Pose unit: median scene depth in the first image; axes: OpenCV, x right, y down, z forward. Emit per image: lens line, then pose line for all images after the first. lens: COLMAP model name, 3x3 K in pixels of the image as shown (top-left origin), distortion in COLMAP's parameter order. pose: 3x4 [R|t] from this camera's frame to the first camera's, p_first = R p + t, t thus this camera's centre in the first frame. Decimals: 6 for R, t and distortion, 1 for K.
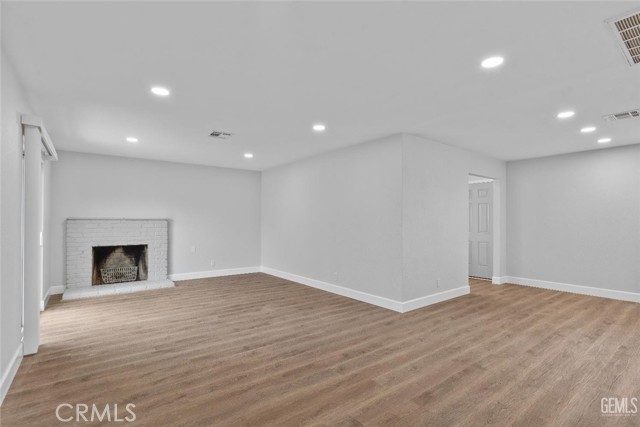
lens RADIAL K [[306.7, 0, 323.9], [0, 306.7, 217.6], [0, 0, 1]] dist [-0.014277, 0.003743]
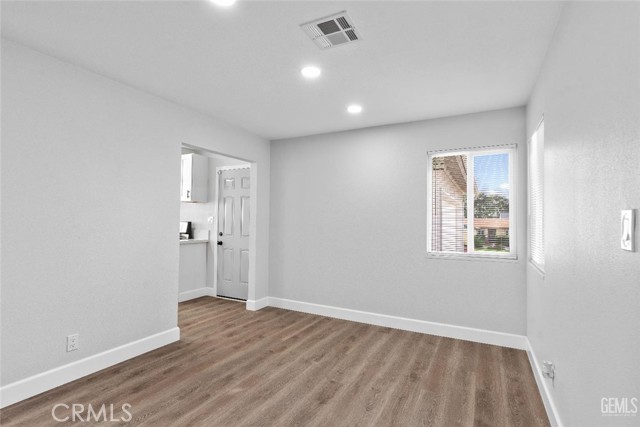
lens RADIAL K [[306.7, 0, 322.7], [0, 306.7, 212.8], [0, 0, 1]] dist [-0.014277, 0.003743]
pose [[0.908176, 0.018700, 0.418170, 0.561495], [-0.014904, 0.999813, -0.012342, -0.002847], [-0.418322, 0.004977, 0.908285, 0.382910]]
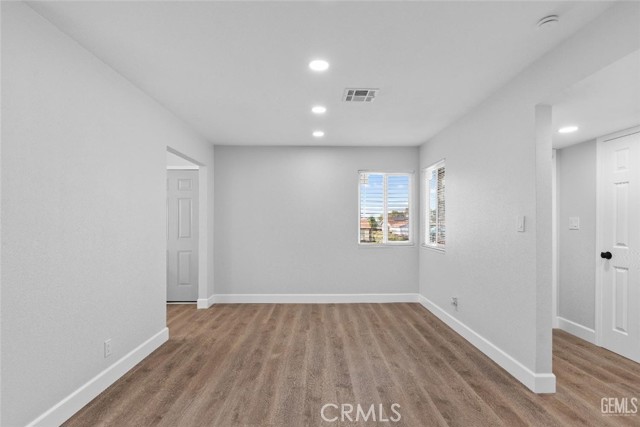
lens RADIAL K [[306.7, 0, 324.2], [0, 306.7, 219.8], [0, 0, 1]] dist [-0.014277, 0.003743]
pose [[0.590864, 0.007506, 0.806736, 0.189974], [-0.010848, 0.999940, -0.001358, 0.001969], [-0.806698, -0.007949, 0.590910, 0.443990]]
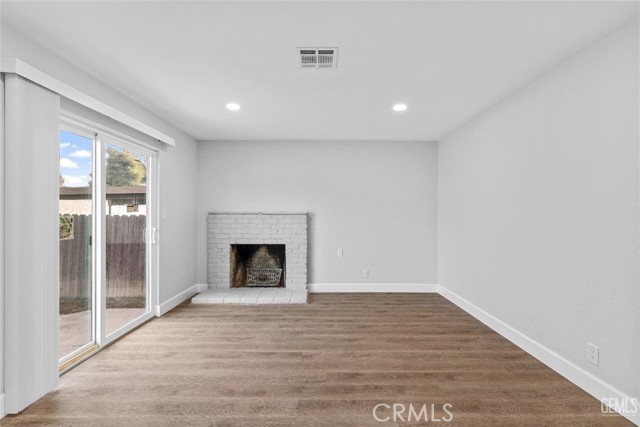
lens RADIAL K [[306.7, 0, 322.7], [0, 306.7, 213.4], [0, 0, 1]] dist [-0.014277, 0.003743]
pose [[0.794019, -0.003395, -0.607884, -0.001881], [0.007944, 0.999957, 0.004791, 0.003485], [0.607841, -0.008633, 0.794011, 0.553182]]
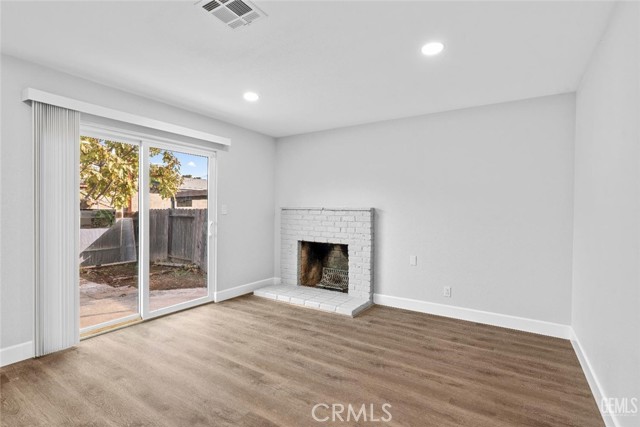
lens RADIAL K [[306.7, 0, 321.0], [0, 306.7, 212.7], [0, 0, 1]] dist [-0.014277, 0.003743]
pose [[0.332165, 0.005981, -0.943202, 0.102914], [0.002895, 0.999969, 0.007361, 0.010948], [0.943217, -0.005176, 0.332138, 0.940237]]
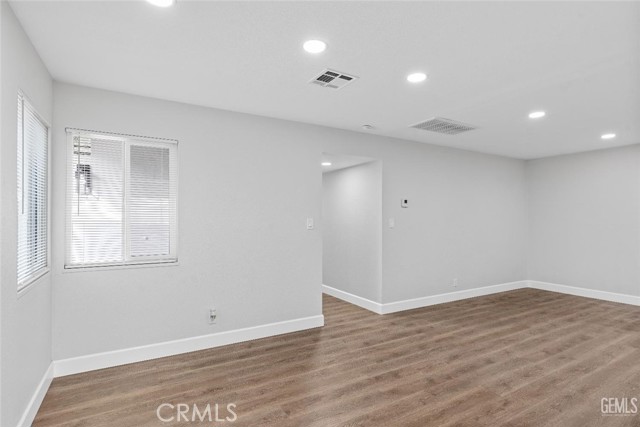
lens RADIAL K [[324.9, 0, 322.9], [0, 324.9, 217.1], [0, 0, 1]] dist [-0.011647, 0.003673]
pose [[-0.991353, 0.003001, 0.131189, 0.688597], [0.000703, 0.999846, -0.017556, 0.000333], [-0.131221, -0.017311, -0.991202, 1.349268]]
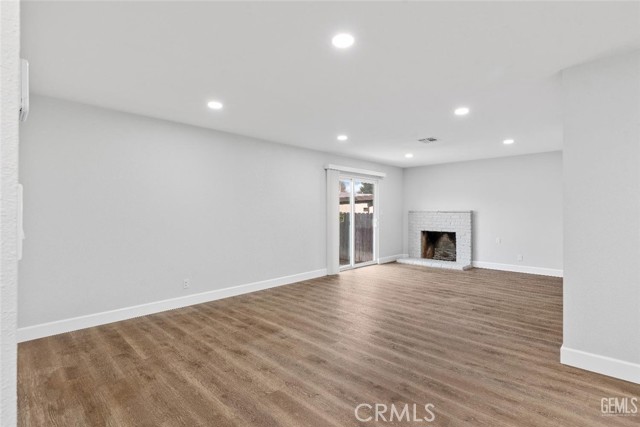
lens RADIAL K [[306.7, 0, 321.2], [0, 306.7, 208.2], [0, 0, 1]] dist [-0.014277, 0.003743]
pose [[0.137949, -0.014644, -0.990331, 0.738847], [0.013098, 0.999830, -0.012960, 0.001816], [0.990353, -0.011183, 0.138118, 0.408297]]
